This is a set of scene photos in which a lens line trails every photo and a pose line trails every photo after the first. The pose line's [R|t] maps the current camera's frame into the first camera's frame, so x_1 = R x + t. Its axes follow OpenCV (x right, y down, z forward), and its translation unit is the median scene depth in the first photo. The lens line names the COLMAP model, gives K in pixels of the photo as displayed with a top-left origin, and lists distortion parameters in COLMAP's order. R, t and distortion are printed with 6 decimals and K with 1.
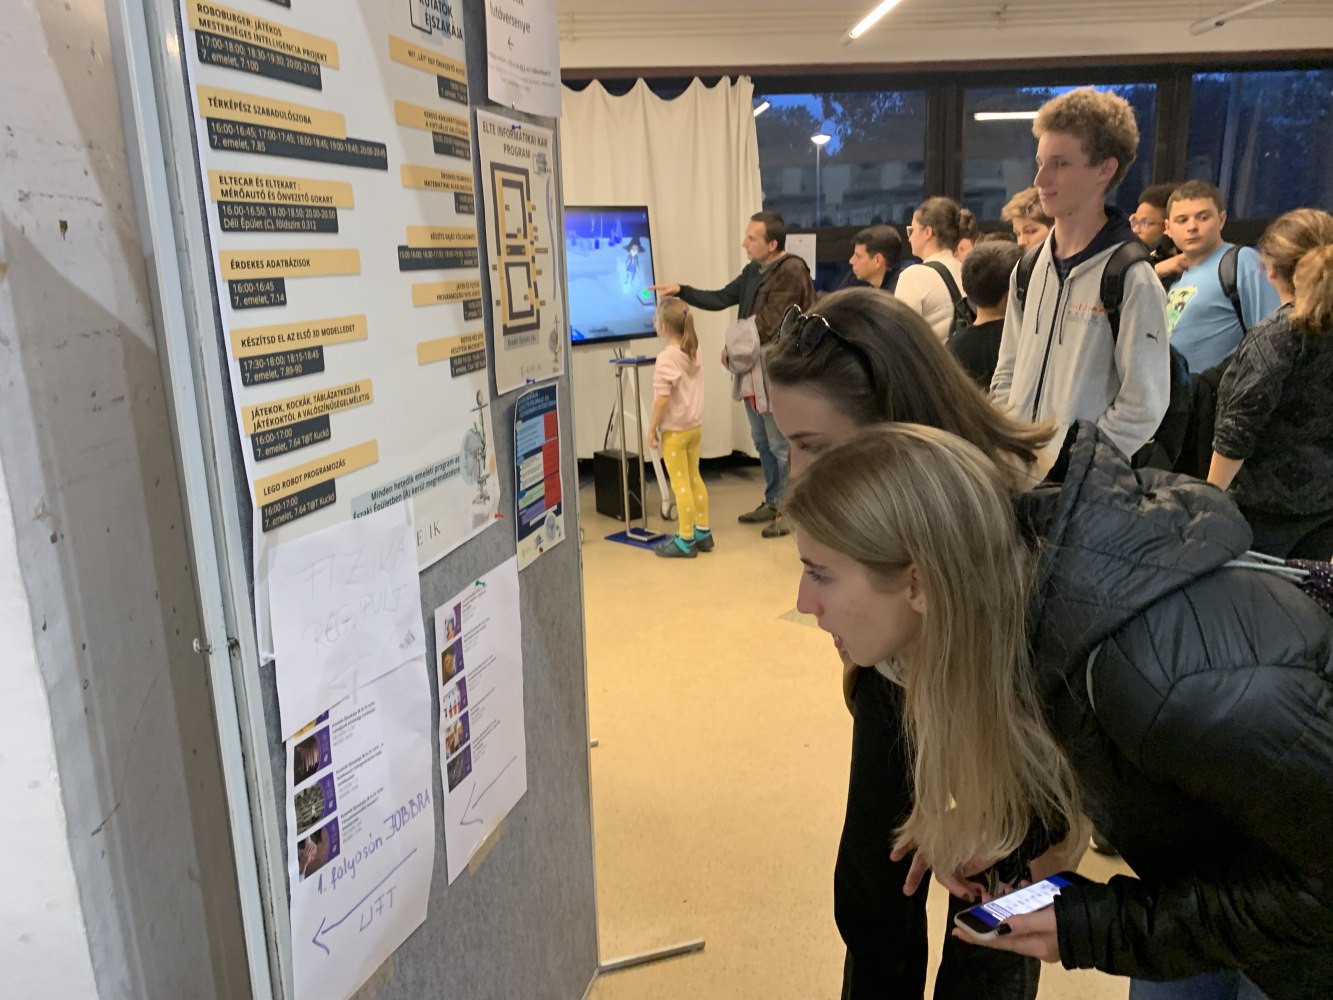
lens RADIAL K [[1005.2, 0, 667.6], [0, 1005.2, 503.6], [0, 0, 1]] dist [-0.001289, -0.005533]
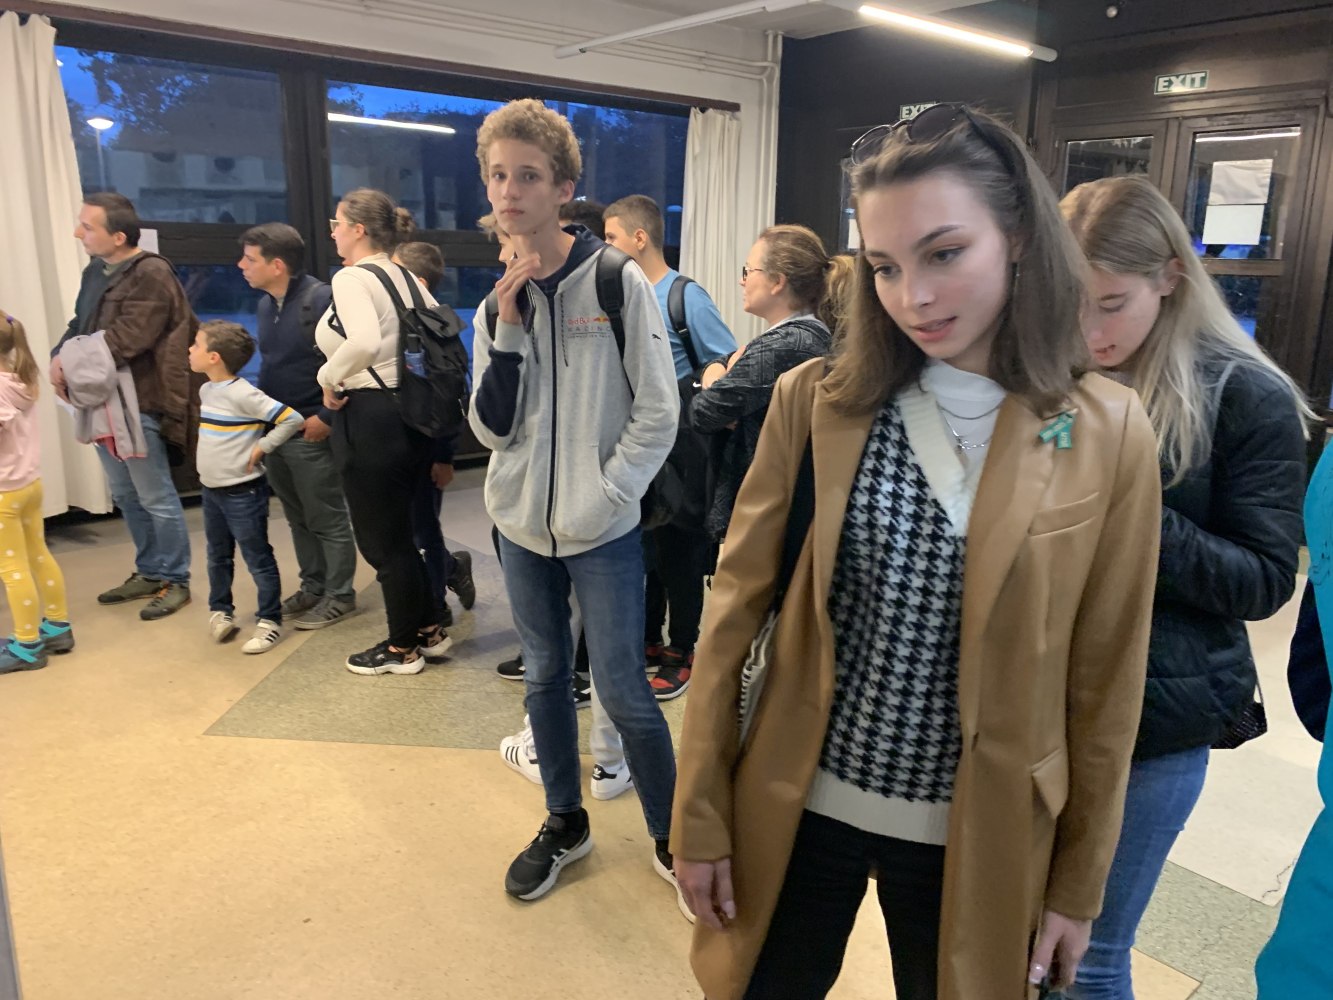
lens RADIAL K [[1005.2, 0, 666.7], [0, 1005.2, 491.8], [0, 0, 1]] dist [-0.001289, -0.005533]
pose [[0.793892, -0.090081, 0.601349, -0.041002], [0.103722, 0.994533, 0.012048, -0.032941], [-0.599147, 0.052808, 0.798896, 0.155595]]
